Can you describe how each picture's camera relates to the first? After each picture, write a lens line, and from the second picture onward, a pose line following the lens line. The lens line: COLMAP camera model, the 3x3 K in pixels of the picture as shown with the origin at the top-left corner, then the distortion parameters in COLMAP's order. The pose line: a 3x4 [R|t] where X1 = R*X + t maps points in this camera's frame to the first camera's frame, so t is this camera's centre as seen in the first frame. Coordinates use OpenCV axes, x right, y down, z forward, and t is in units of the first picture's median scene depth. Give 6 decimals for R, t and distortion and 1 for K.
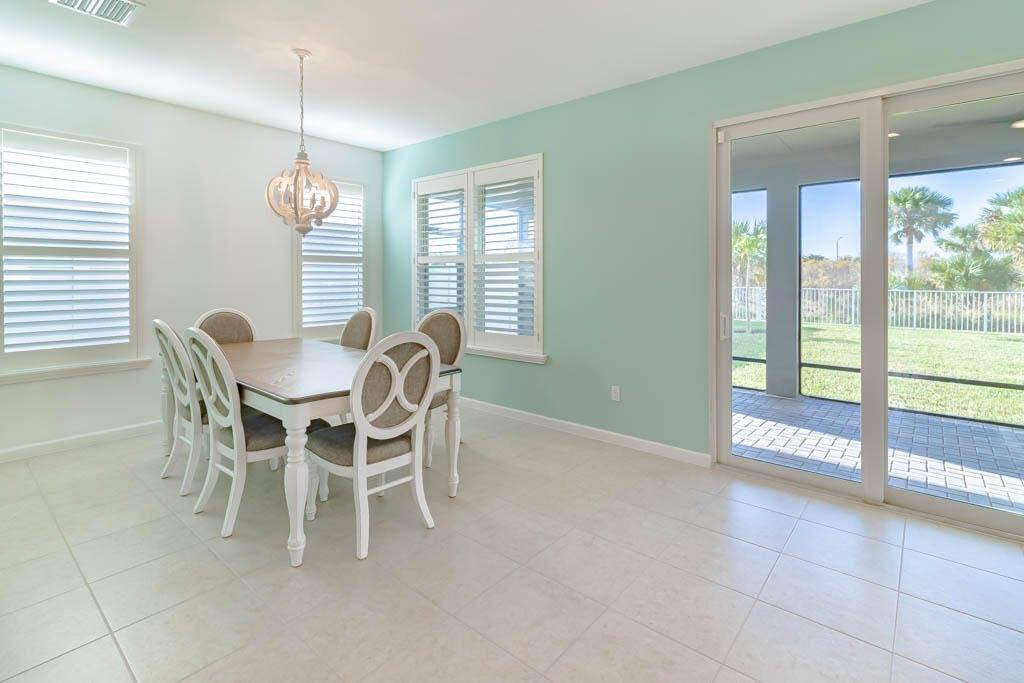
lens RADIAL K [[491.5, 0, 510.9], [0, 491.5, 281.5], [0, 0, 1]] dist [-0.001740, 0.000045]
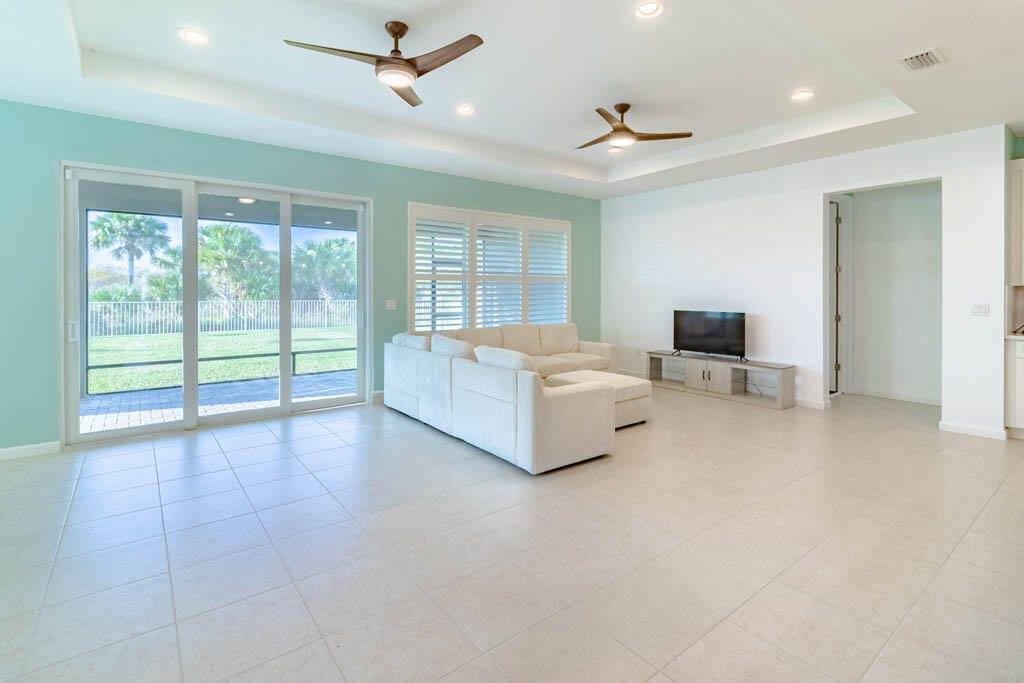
lens RADIAL K [[491.5, 0, 510.9], [0, 491.5, 281.5], [0, 0, 1]] dist [-0.001740, 0.000045]
pose [[0.206657, 0.016346, 0.978277, -0.086806], [0.010671, 0.999763, -0.018959, 0.000622], [-0.978355, 0.014357, 0.206434, -0.051262]]
